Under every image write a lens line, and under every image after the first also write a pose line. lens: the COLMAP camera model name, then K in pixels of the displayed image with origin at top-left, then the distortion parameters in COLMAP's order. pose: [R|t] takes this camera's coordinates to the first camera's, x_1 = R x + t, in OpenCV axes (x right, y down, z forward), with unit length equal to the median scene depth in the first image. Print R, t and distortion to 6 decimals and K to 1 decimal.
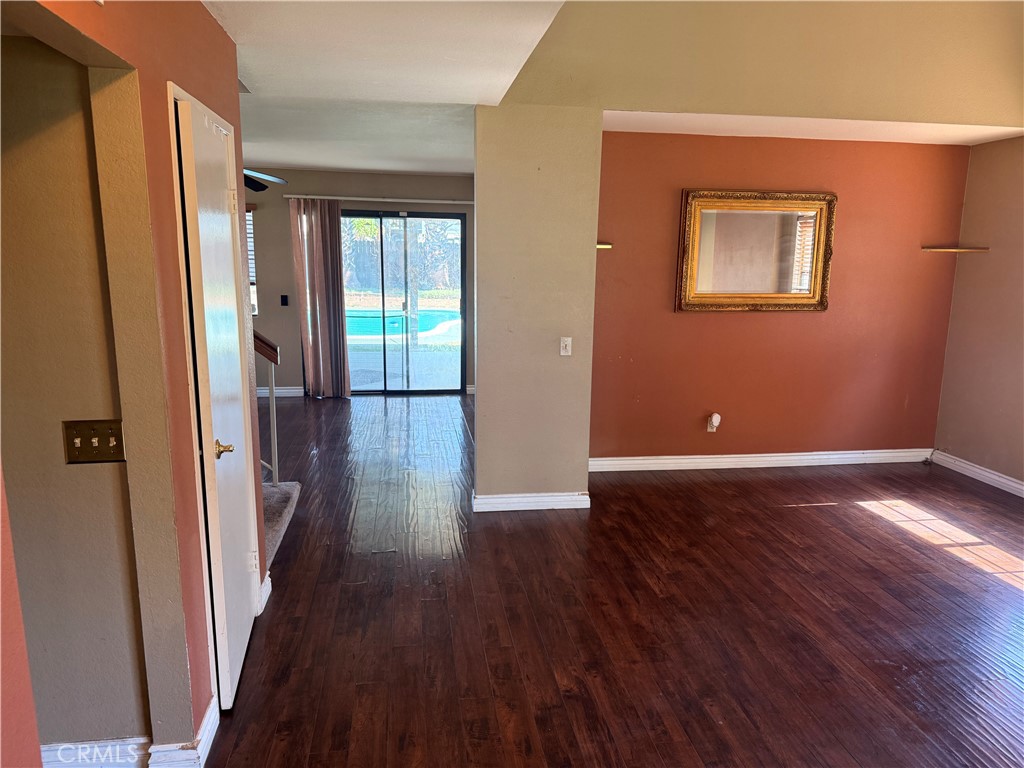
lens RADIAL K [[716.3, 0, 512.0], [0, 716.3, 384.0], [0, 0, 1]] dist [0.064625, -0.083225]
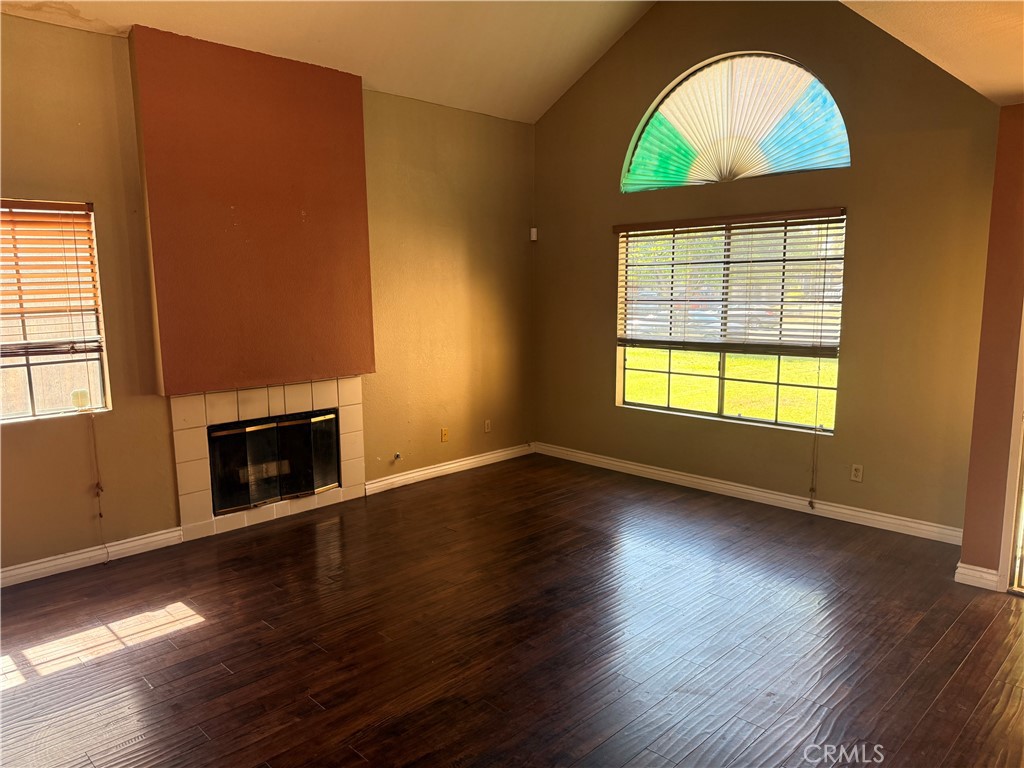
lens RADIAL K [[721.4, 0, 504.1], [0, 721.4, 380.6], [0, 0, 1]] dist [0.079251, -0.102596]
pose [[-0.589624, -0.116525, 0.799228, -0.235984], [0.146970, 0.957538, 0.248032, -0.173112], [-0.794193, 0.263708, -0.547462, 0.944748]]
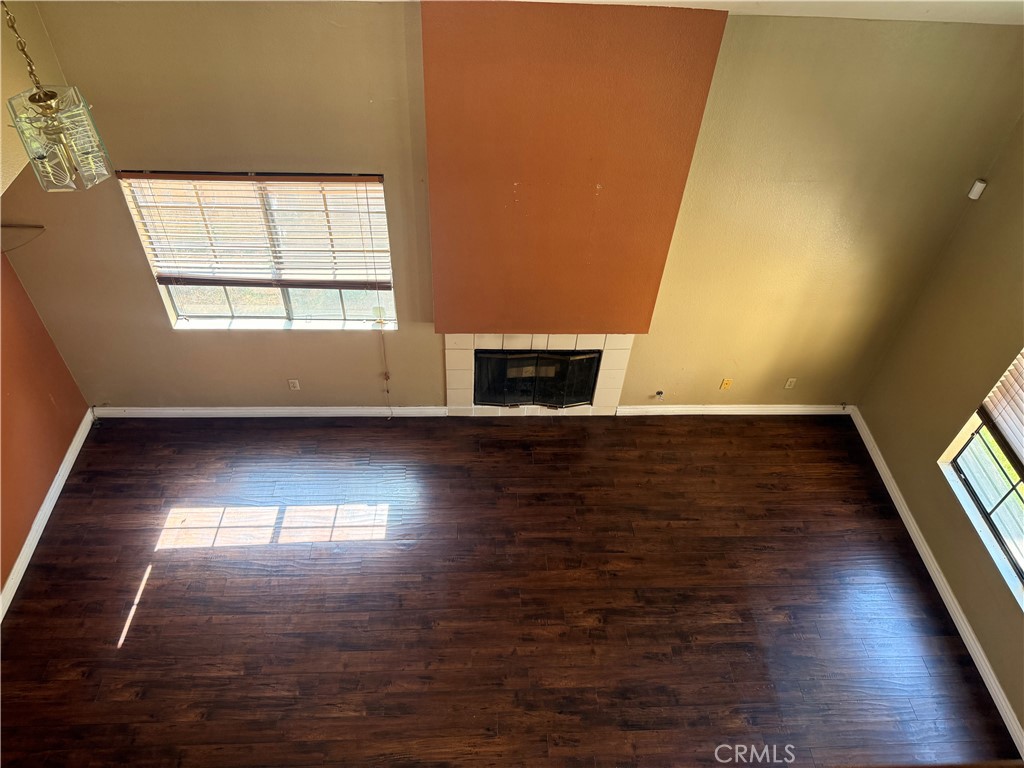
lens RADIAL K [[721.4, 0, 504.1], [0, 721.4, 380.6], [0, 0, 1]] dist [0.079251, -0.102596]
pose [[0.105995, -0.722460, 0.683239, 0.027859], [0.139789, 0.691113, 0.709099, -0.739150], [-0.984492, 0.020348, 0.174247, 0.444403]]
